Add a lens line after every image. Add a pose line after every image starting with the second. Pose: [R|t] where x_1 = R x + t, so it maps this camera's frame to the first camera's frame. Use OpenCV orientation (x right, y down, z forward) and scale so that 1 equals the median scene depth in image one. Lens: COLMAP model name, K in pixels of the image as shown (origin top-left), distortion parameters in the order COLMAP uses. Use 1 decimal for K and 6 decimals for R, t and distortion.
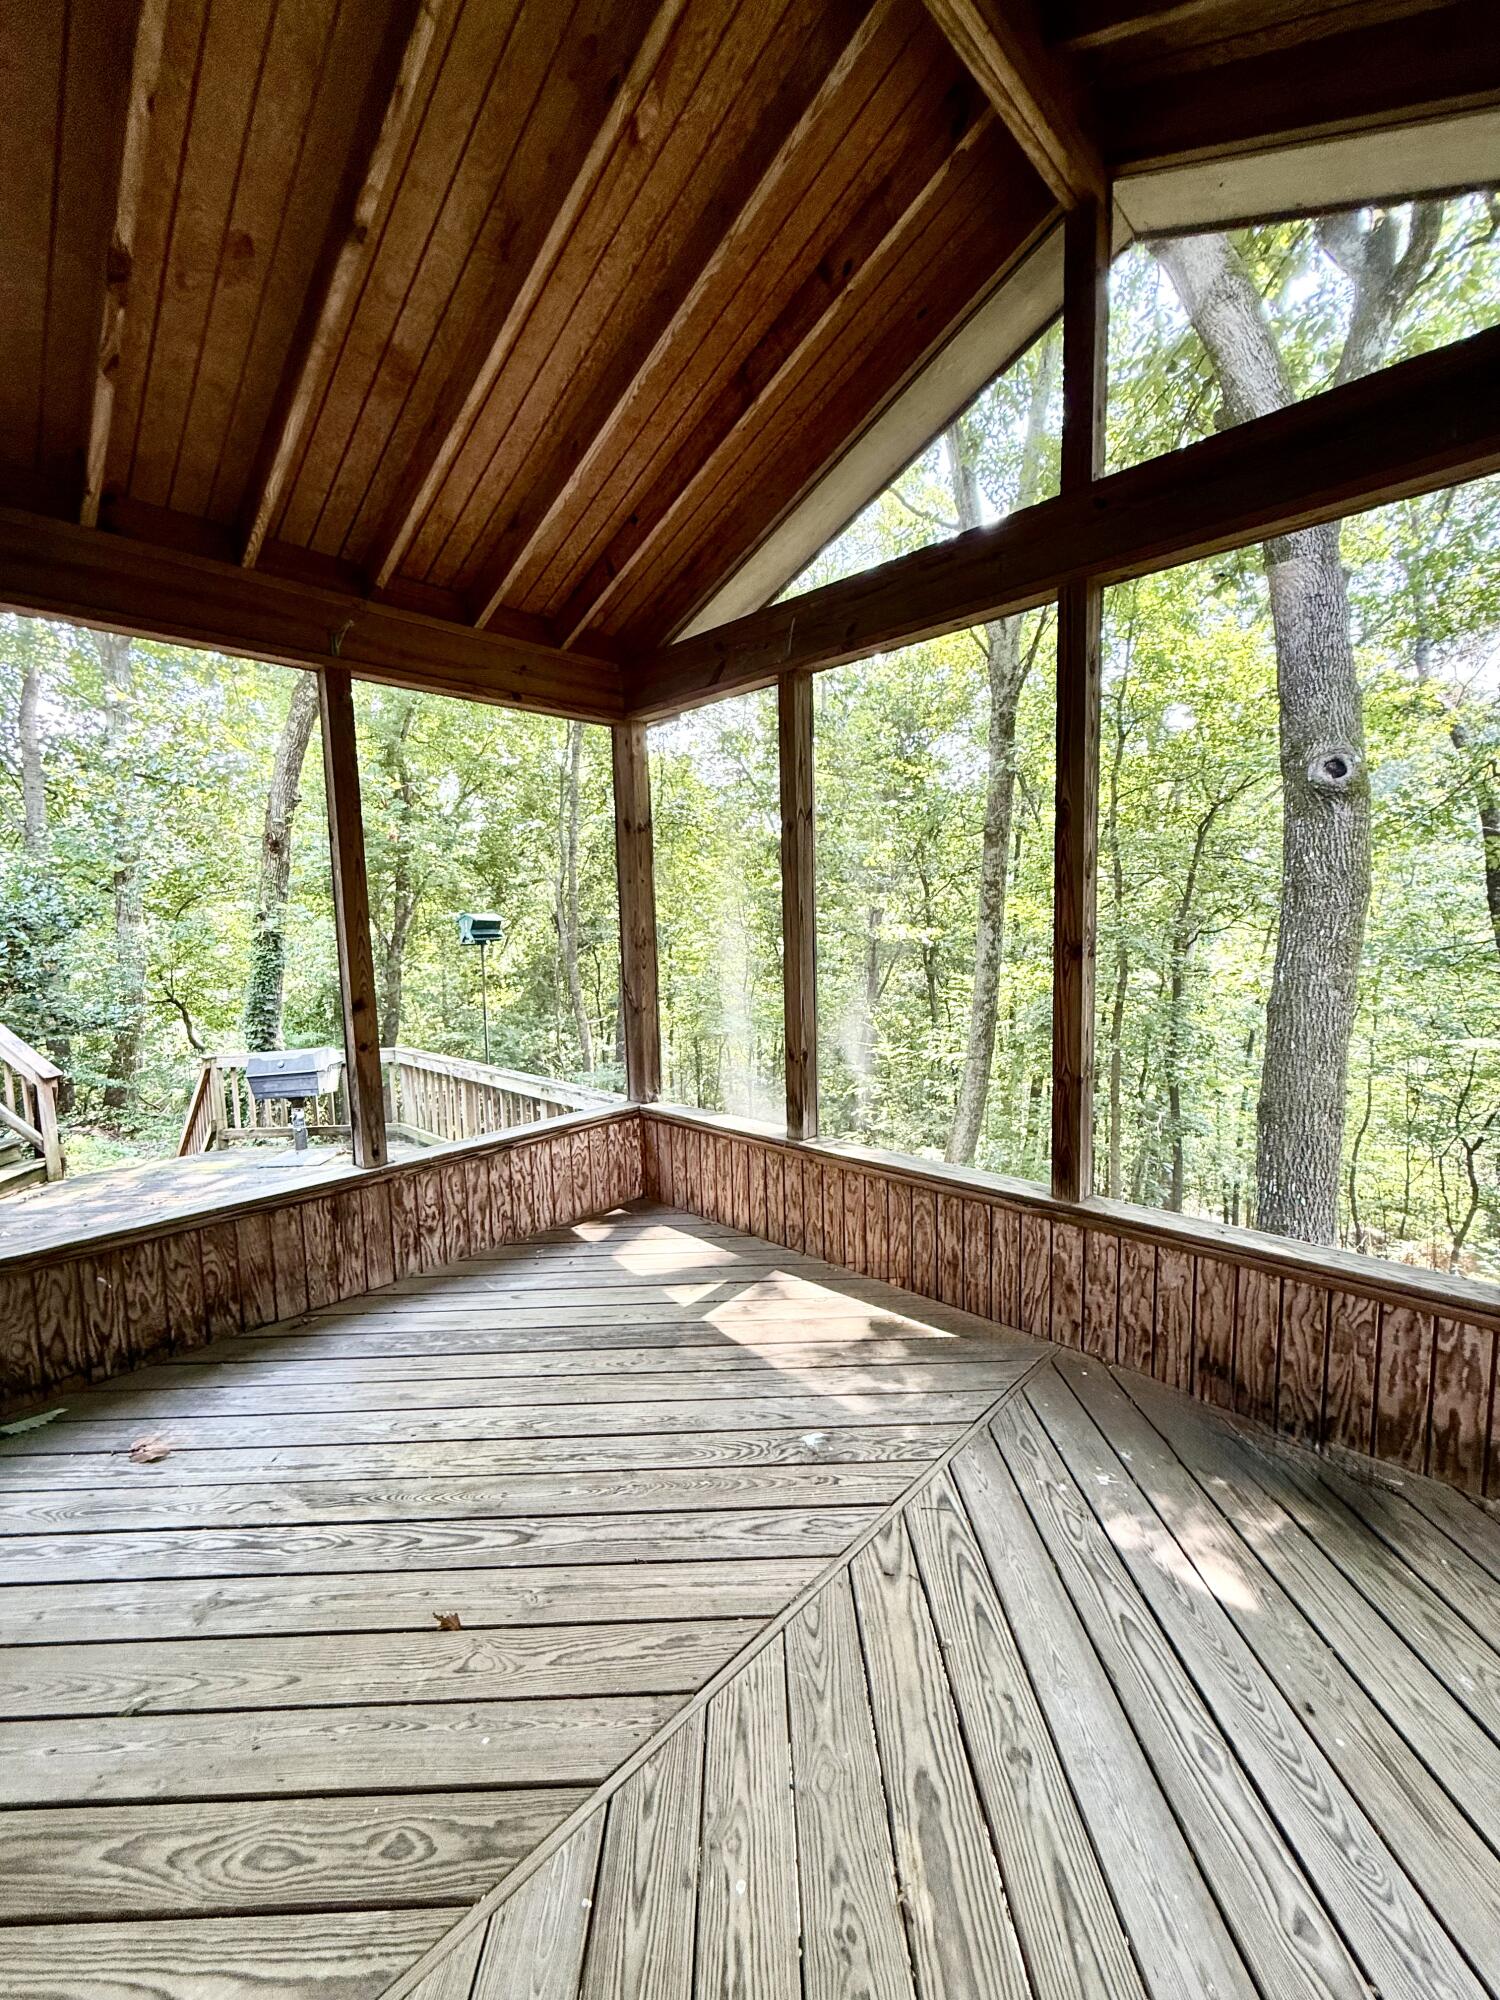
lens RADIAL K [[802.5, 0, 753.5], [0, 802.5, 996.6], [0, 0, 1]] dist [0.004120, -0.000006]
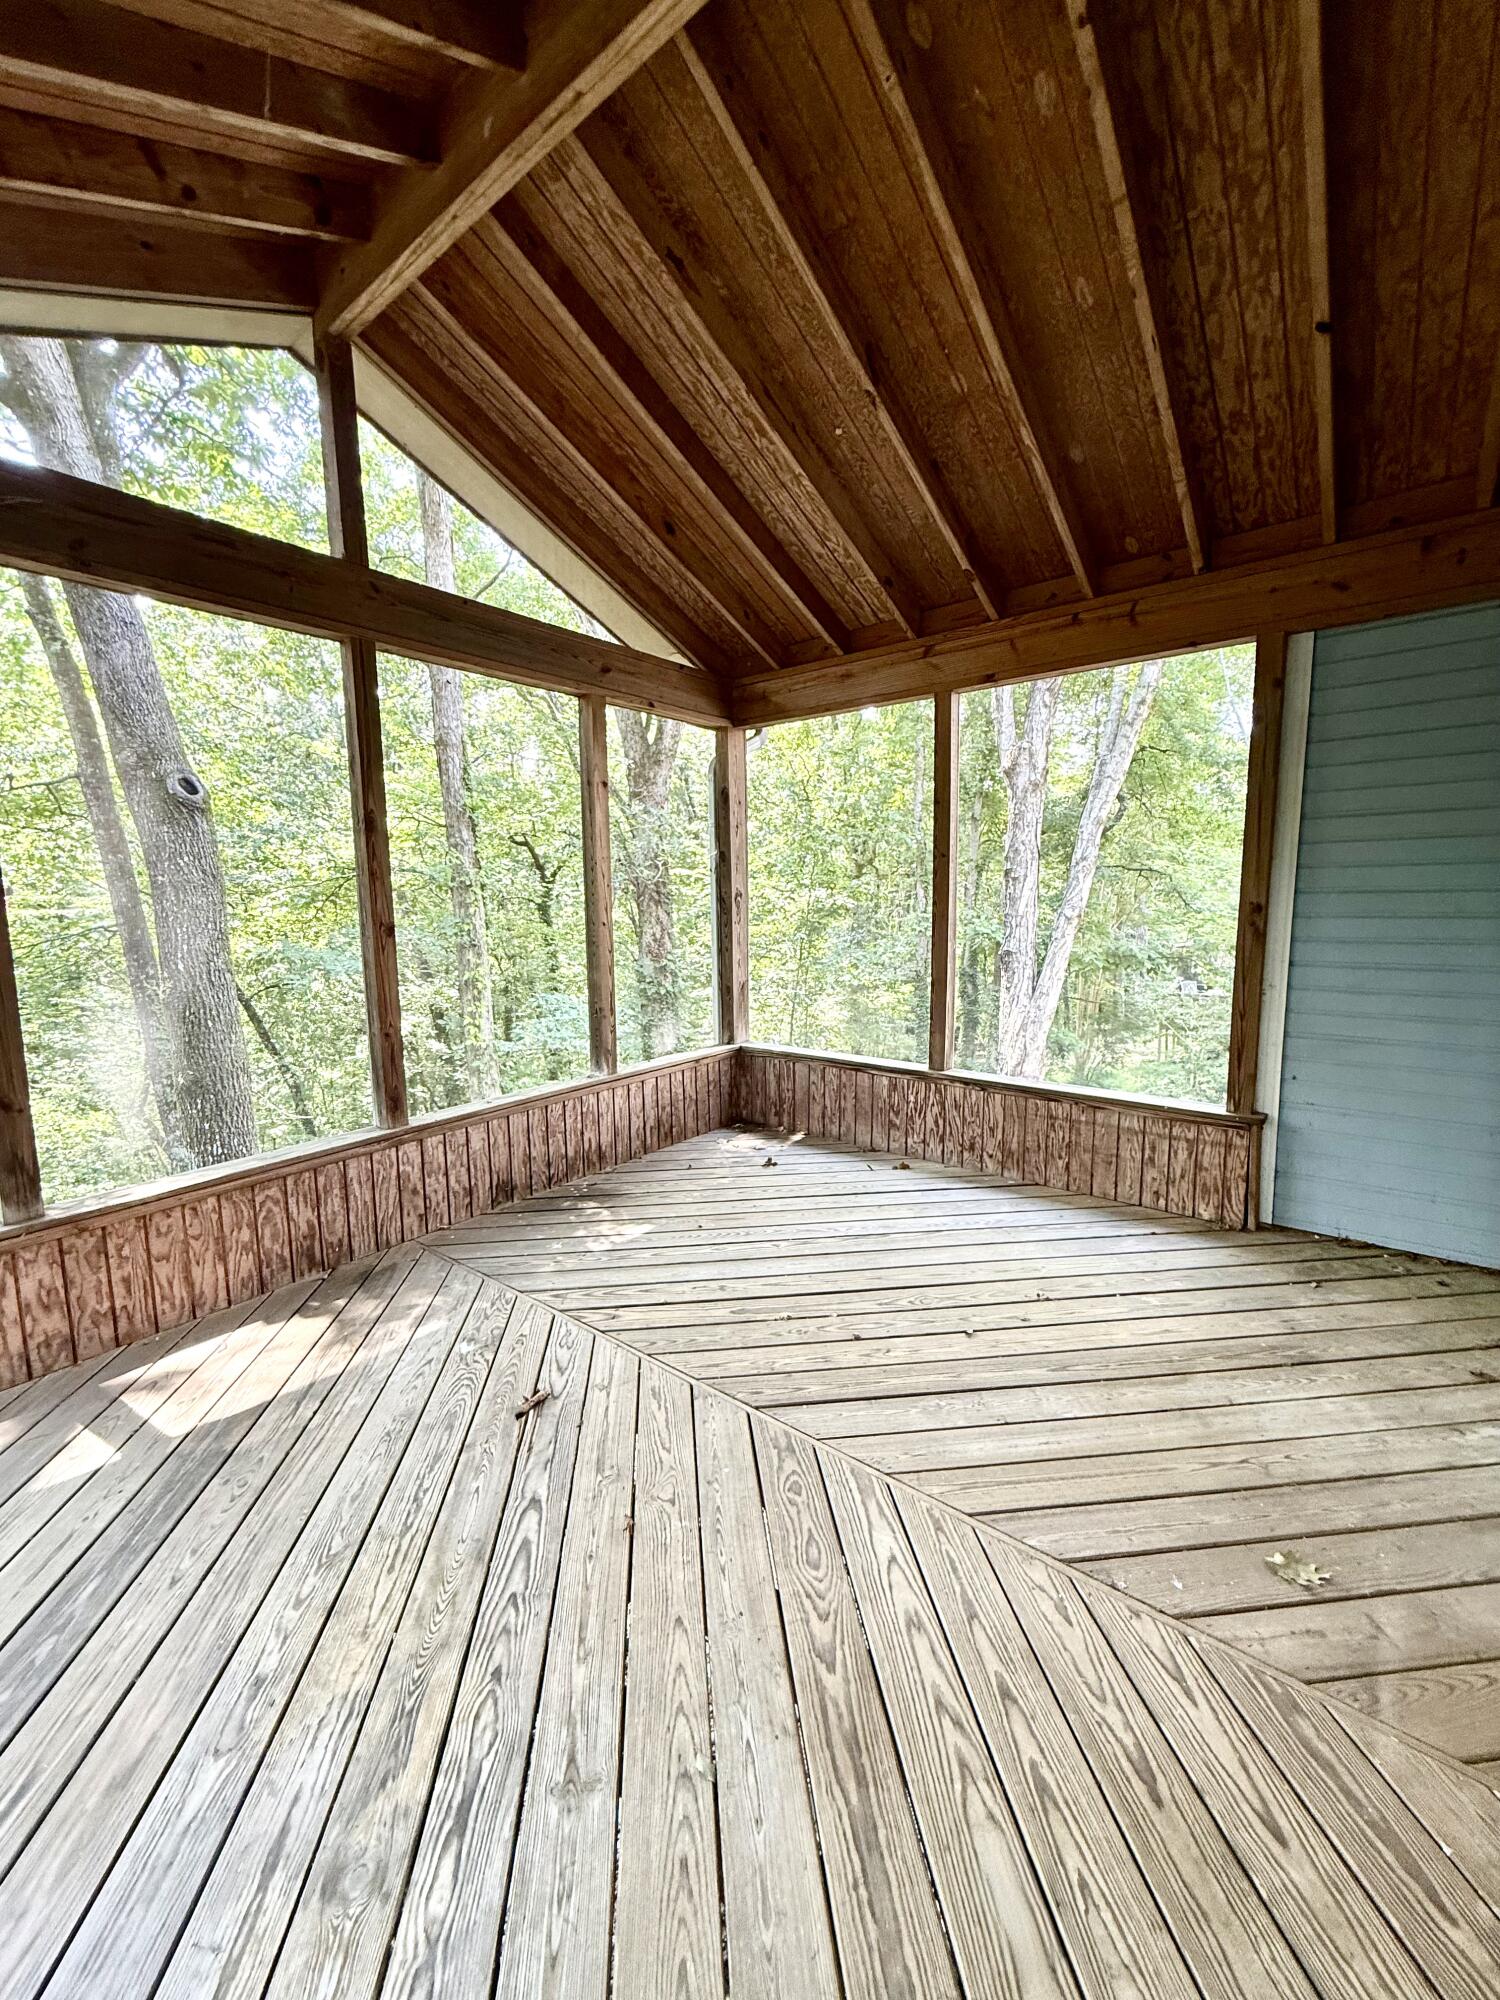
lens RADIAL K [[802.5, 0, 754.1], [0, 802.5, 999.8], [0, 0, 1]] dist [0.004120, -0.000006]
pose [[-0.101450, -0.104734, 0.989312, -0.954490], [0.117048, 0.986280, 0.116415, -0.028653], [-0.987931, 0.127607, -0.087799, 0.562343]]
